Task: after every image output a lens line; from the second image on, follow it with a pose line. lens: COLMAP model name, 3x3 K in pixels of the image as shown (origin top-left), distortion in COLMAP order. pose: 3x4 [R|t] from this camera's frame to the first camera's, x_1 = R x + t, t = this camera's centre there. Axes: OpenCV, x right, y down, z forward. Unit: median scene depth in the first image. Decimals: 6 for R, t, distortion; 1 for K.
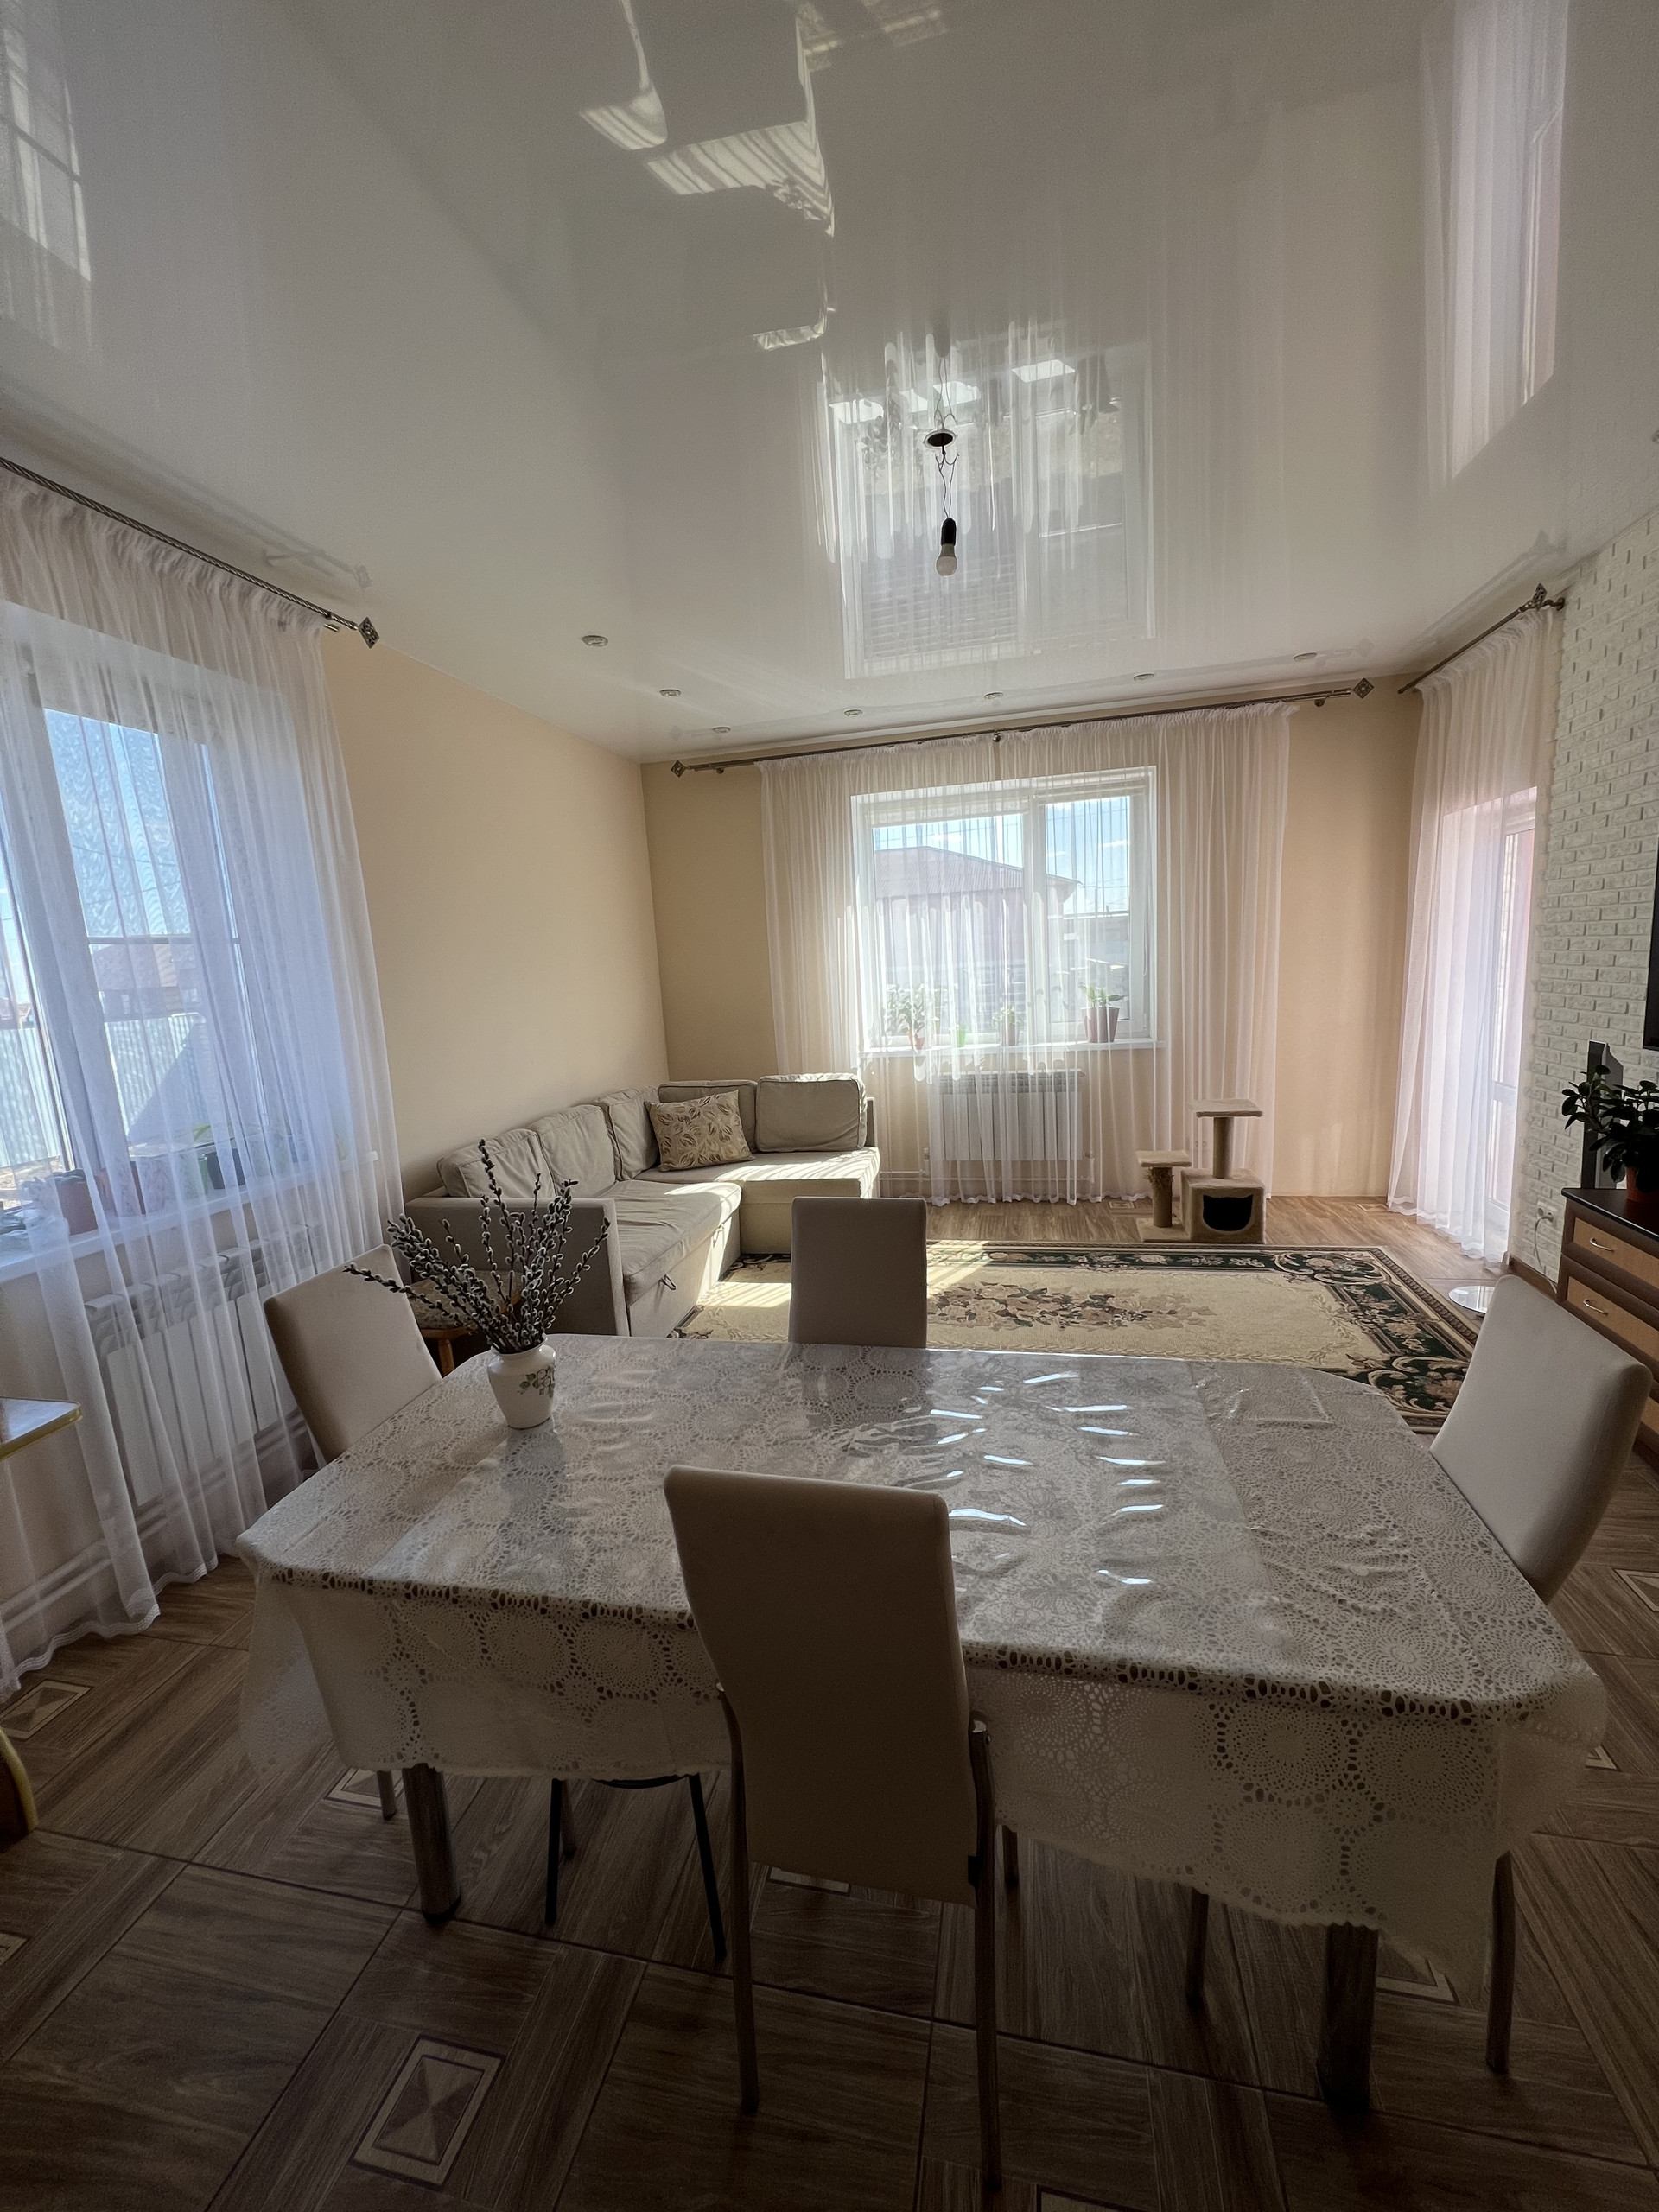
lens RADIAL K [[881.8, 0, 845.6], [0, 881.8, 1096.5], [0, 0, 1]] dist [-0.012192, 0.007753]
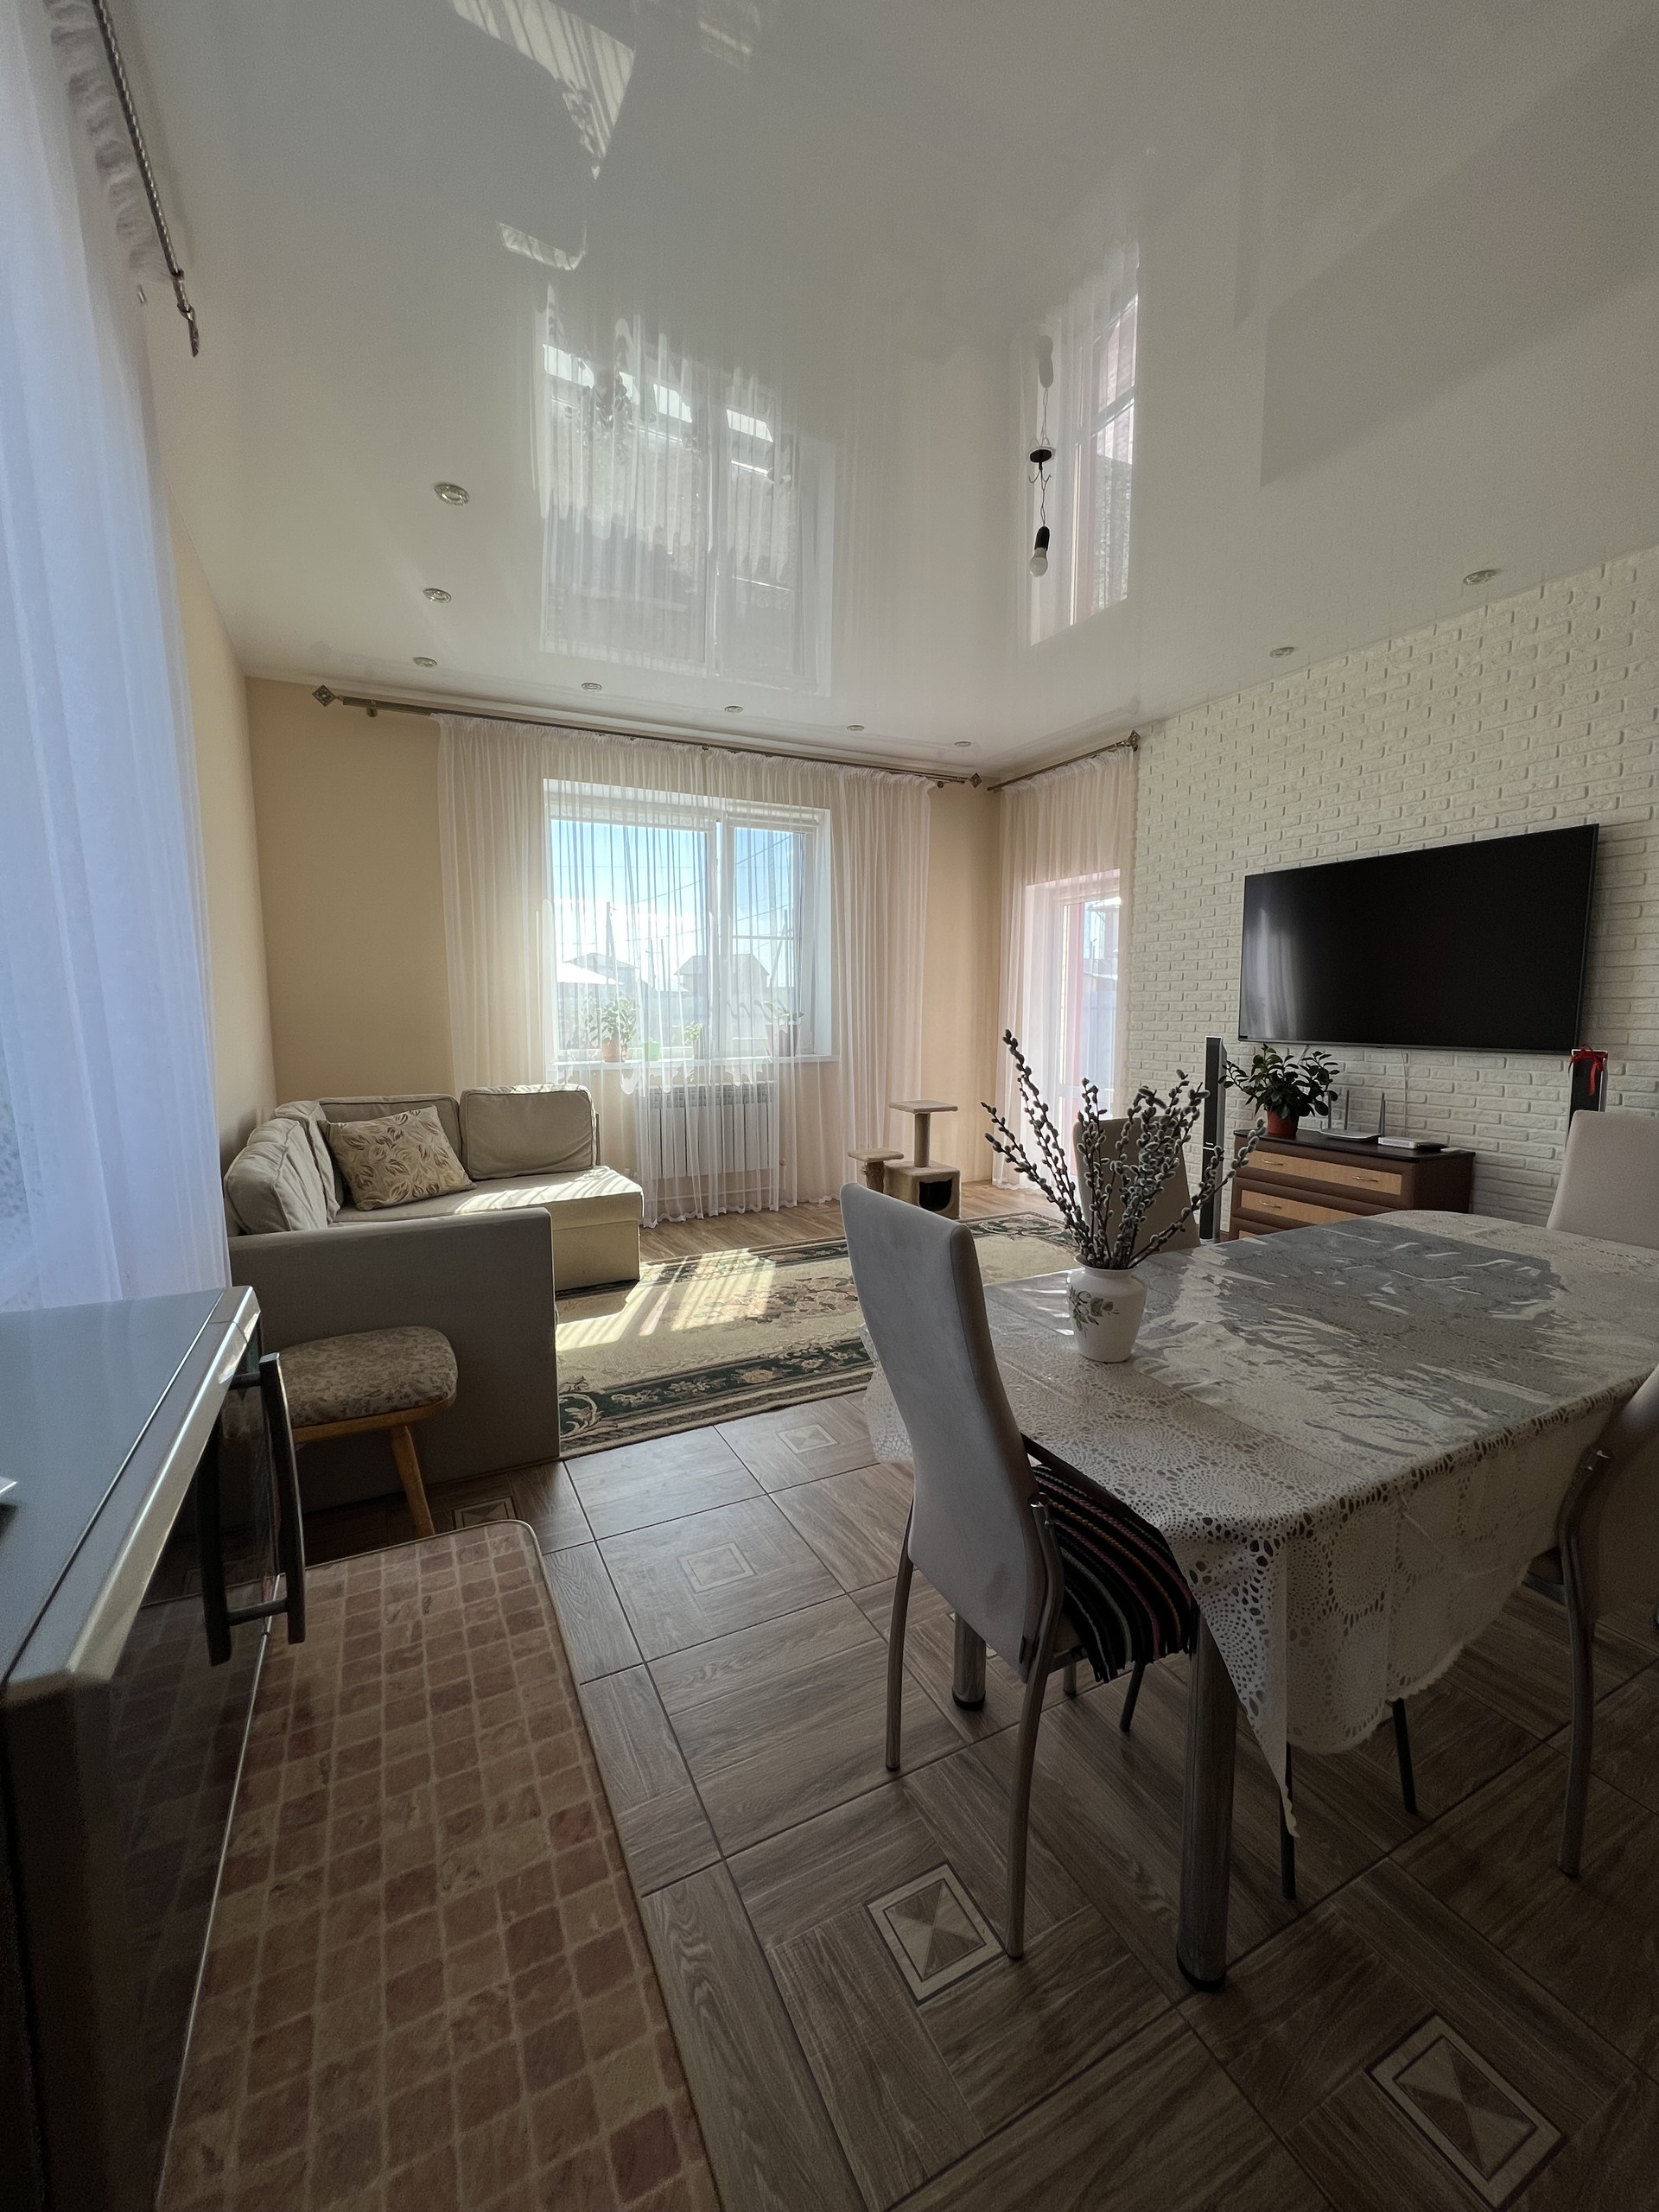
lens RADIAL K [[873.4, 0, 839.7], [0, 873.4, 1098.6], [0, 0, 1]] dist [0.000222, 0.003336]
pose [[0.773077, -0.012931, 0.634181, -0.385836], [0.057792, 0.997070, -0.050120, 0.053530], [-0.631674, 0.075397, 0.771559, 0.174079]]
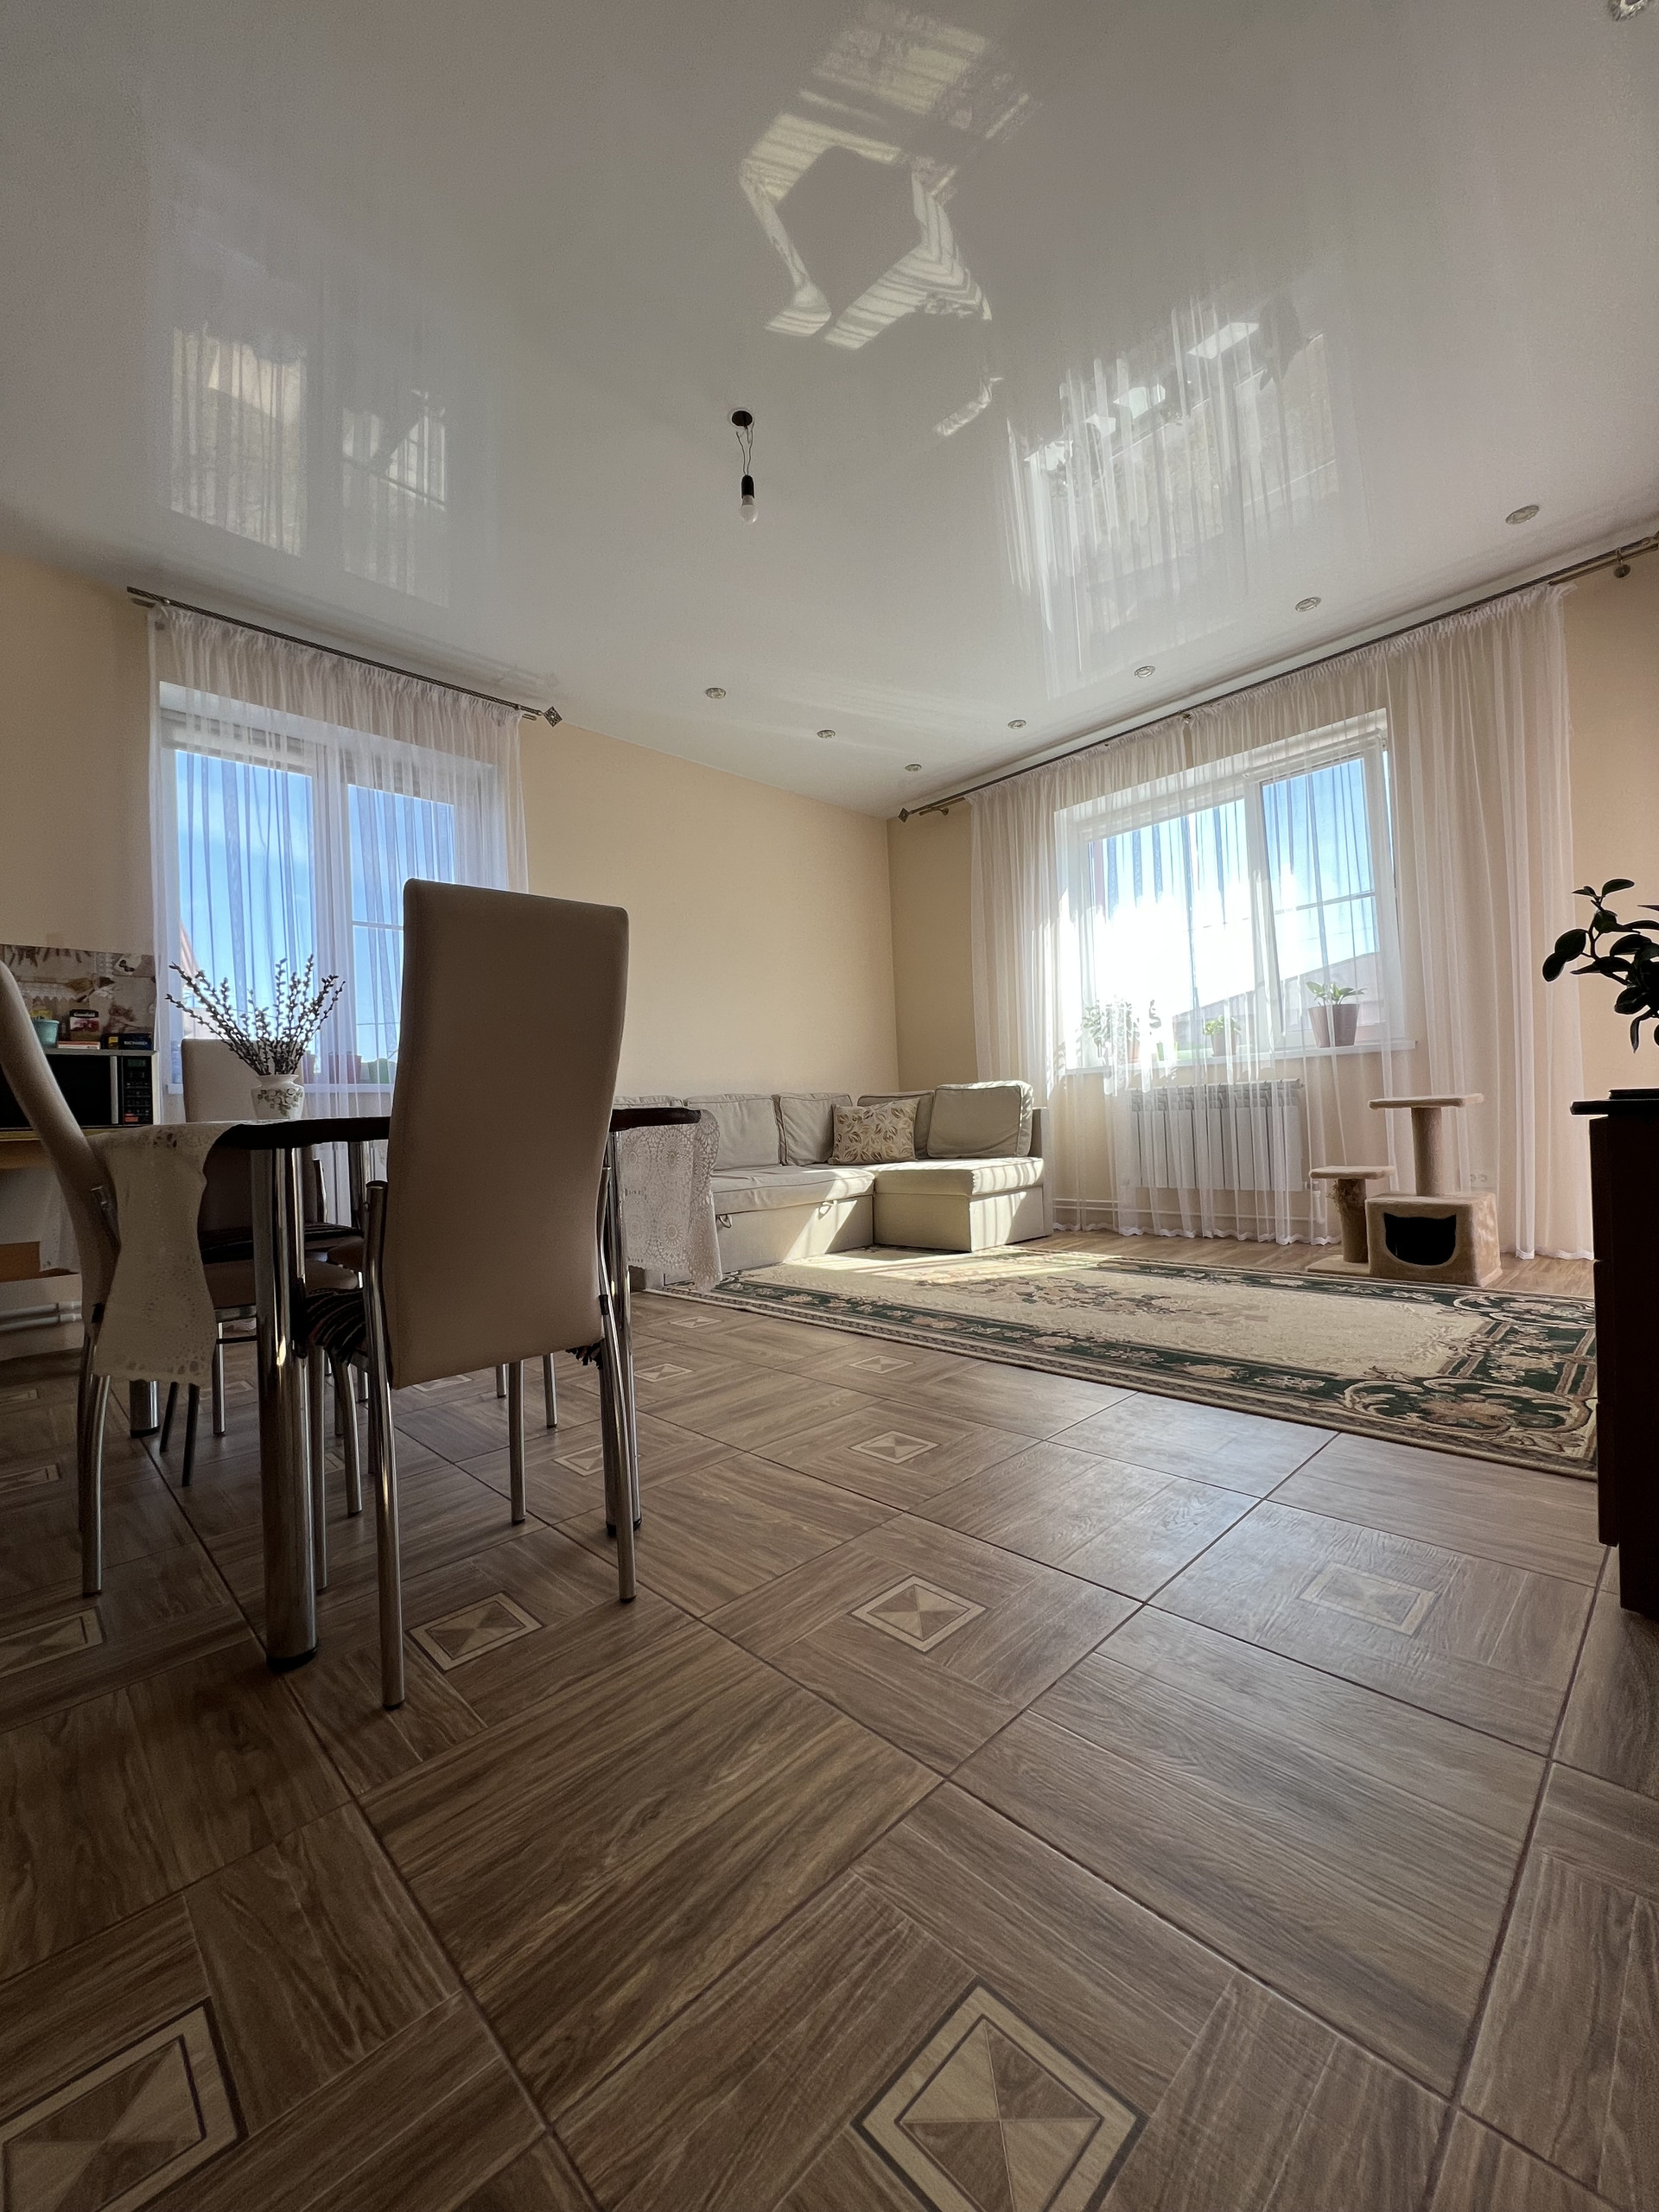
lens RADIAL K [[885.9, 0, 829.5], [0, 885.9, 1106.0], [0, 0, 1]] dist [-0.017178, 0.007993]
pose [[0.834591, 0.014322, -0.550683, 0.411016], [-0.088848, 0.990074, -0.108905, 0.140194], [0.543657, 0.139818, 0.827579, 0.095895]]
